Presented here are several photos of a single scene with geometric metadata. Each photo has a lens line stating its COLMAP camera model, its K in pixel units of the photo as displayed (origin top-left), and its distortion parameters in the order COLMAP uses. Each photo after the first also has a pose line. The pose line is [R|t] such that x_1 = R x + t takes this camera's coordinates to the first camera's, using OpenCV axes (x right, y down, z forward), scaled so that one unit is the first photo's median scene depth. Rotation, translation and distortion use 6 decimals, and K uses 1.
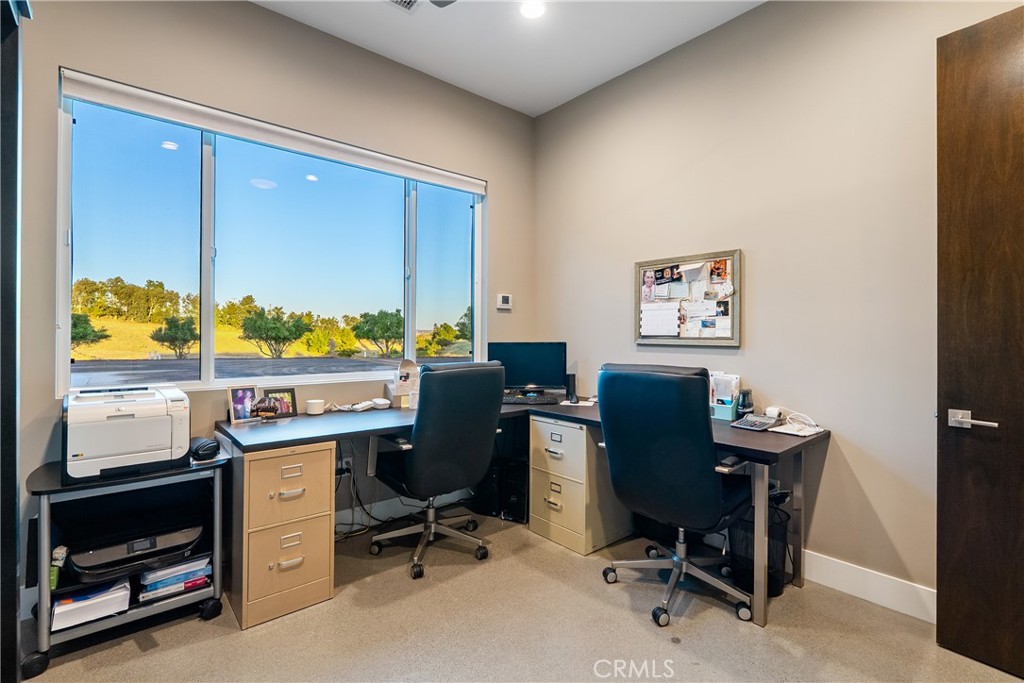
lens RADIAL K [[468.8, 0, 515.9], [0, 468.8, 336.9], [0, 0, 1]] dist [0.000221, -0.000955]
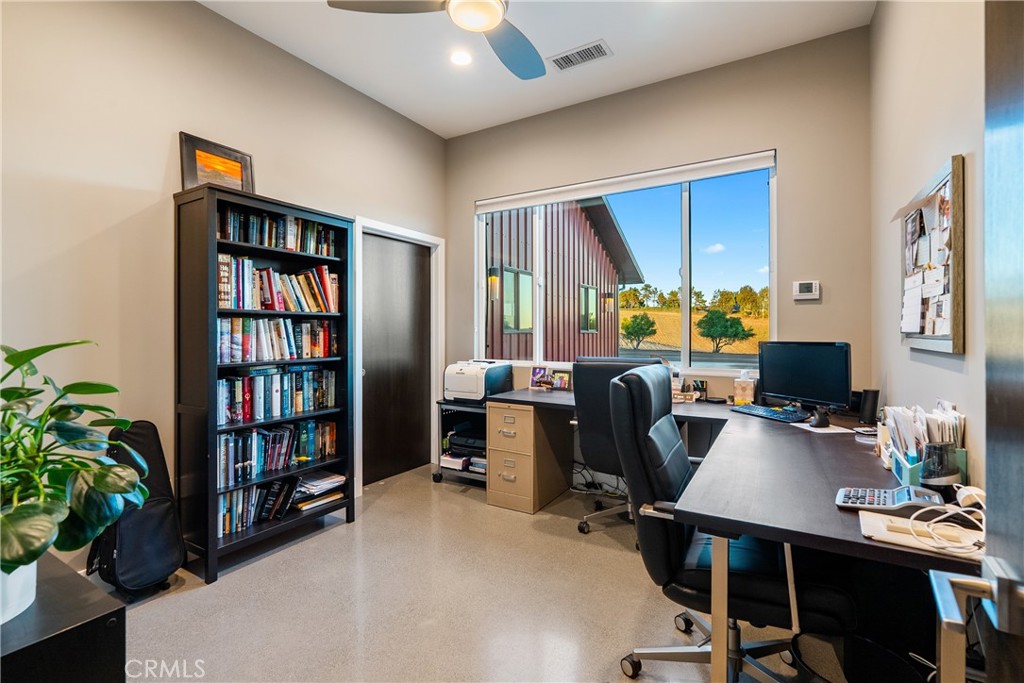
lens RADIAL K [[468.8, 0, 517.6], [0, 468.8, 335.0], [0, 0, 1]] dist [0.000221, -0.000955]
pose [[0.323131, 0.002604, -0.946351, 0.869601], [-0.003548, 0.999993, 0.001540, 0.000824], [0.946348, 0.002860, 0.323137, 0.440875]]
